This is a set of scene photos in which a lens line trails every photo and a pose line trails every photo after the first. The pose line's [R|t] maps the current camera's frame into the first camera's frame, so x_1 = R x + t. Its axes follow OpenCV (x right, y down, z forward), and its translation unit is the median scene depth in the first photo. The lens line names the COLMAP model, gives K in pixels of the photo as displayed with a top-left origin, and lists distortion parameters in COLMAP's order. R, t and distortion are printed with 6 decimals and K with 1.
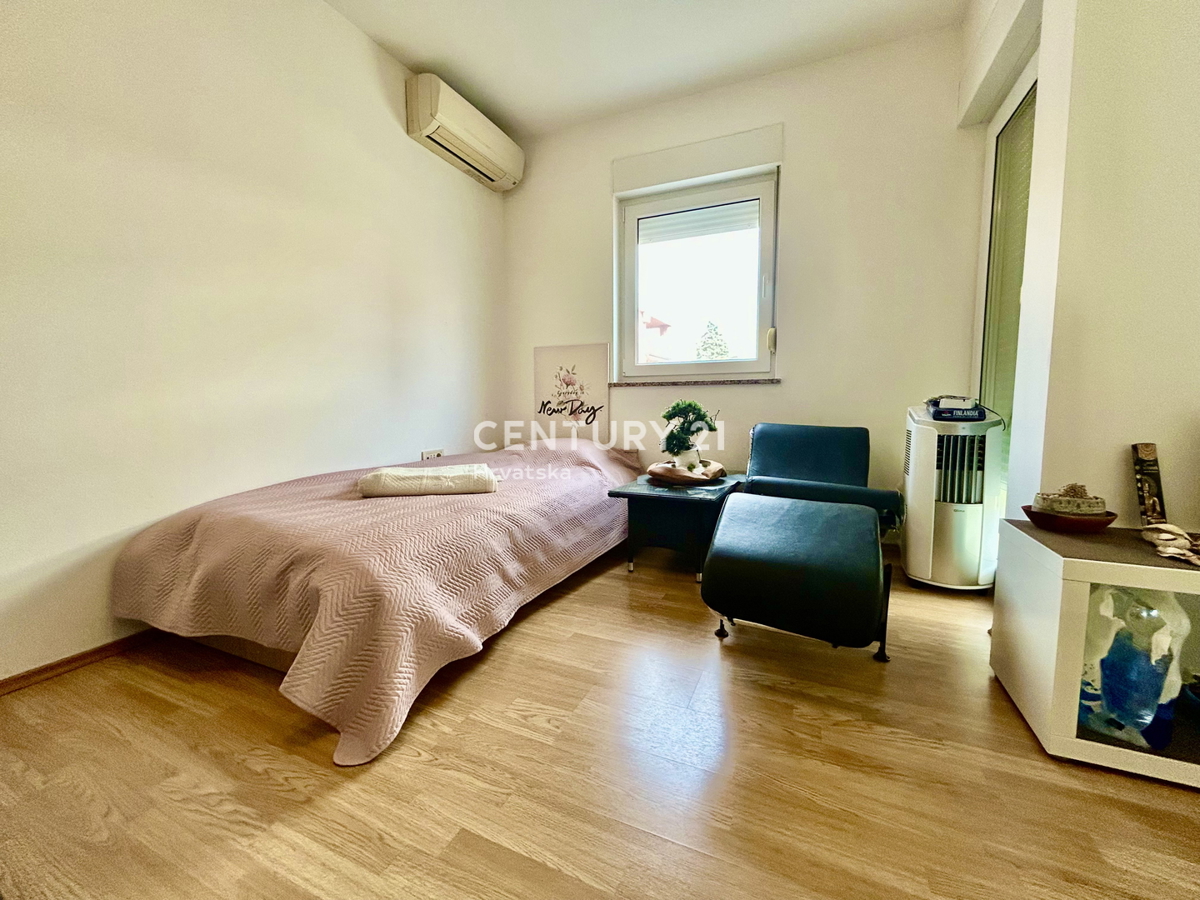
lens RADIAL K [[486.0, 0, 600.0], [0, 486.0, 450.0], [0, 0, 1]] dist [-0.001700, 0.000047]
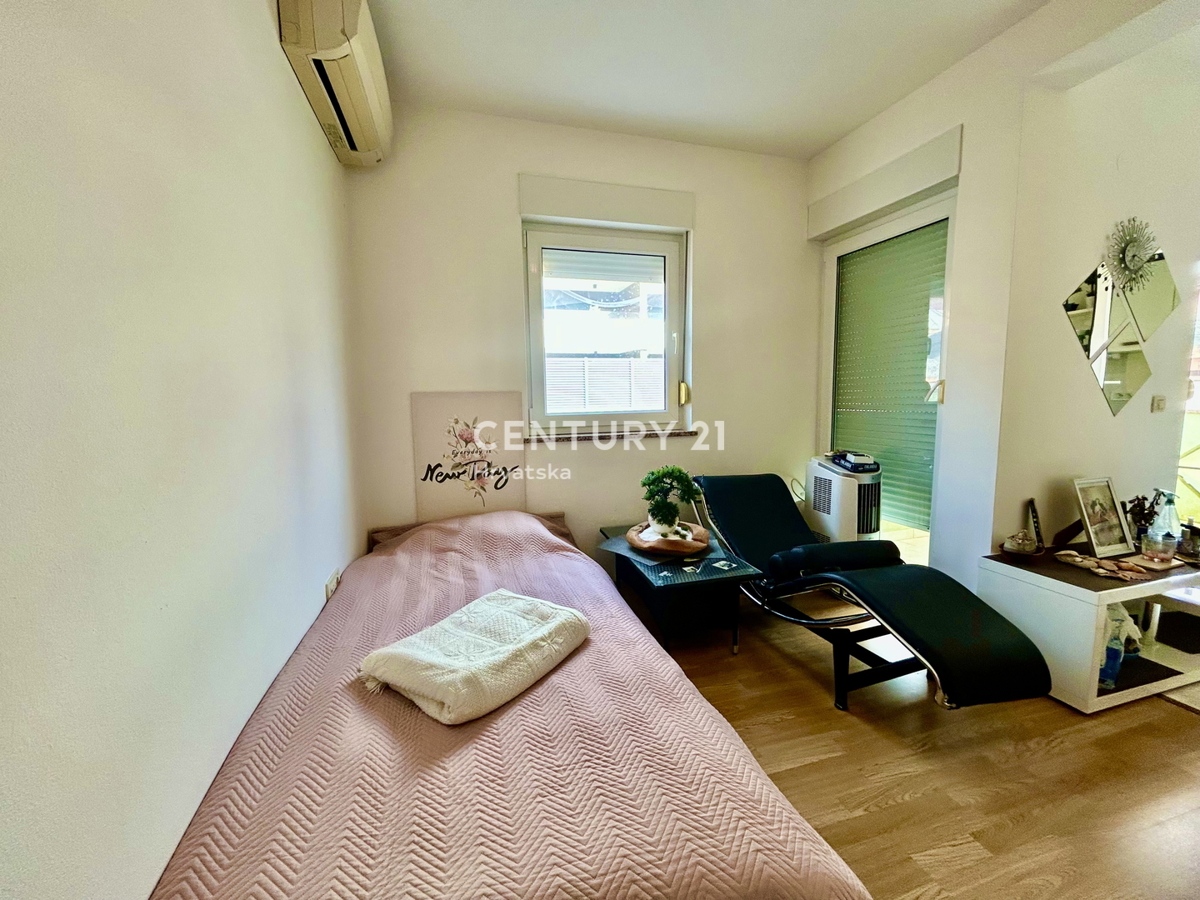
lens RADIAL K [[486.0, 0, 600.0], [0, 486.0, 450.0], [0, 0, 1]] dist [-0.001700, 0.000047]
pose [[0.754794, -0.085608, 0.650352, -0.414157], [0.072741, 0.996256, 0.046718, -0.142363], [-0.651916, 0.012044, 0.758195, 0.269432]]
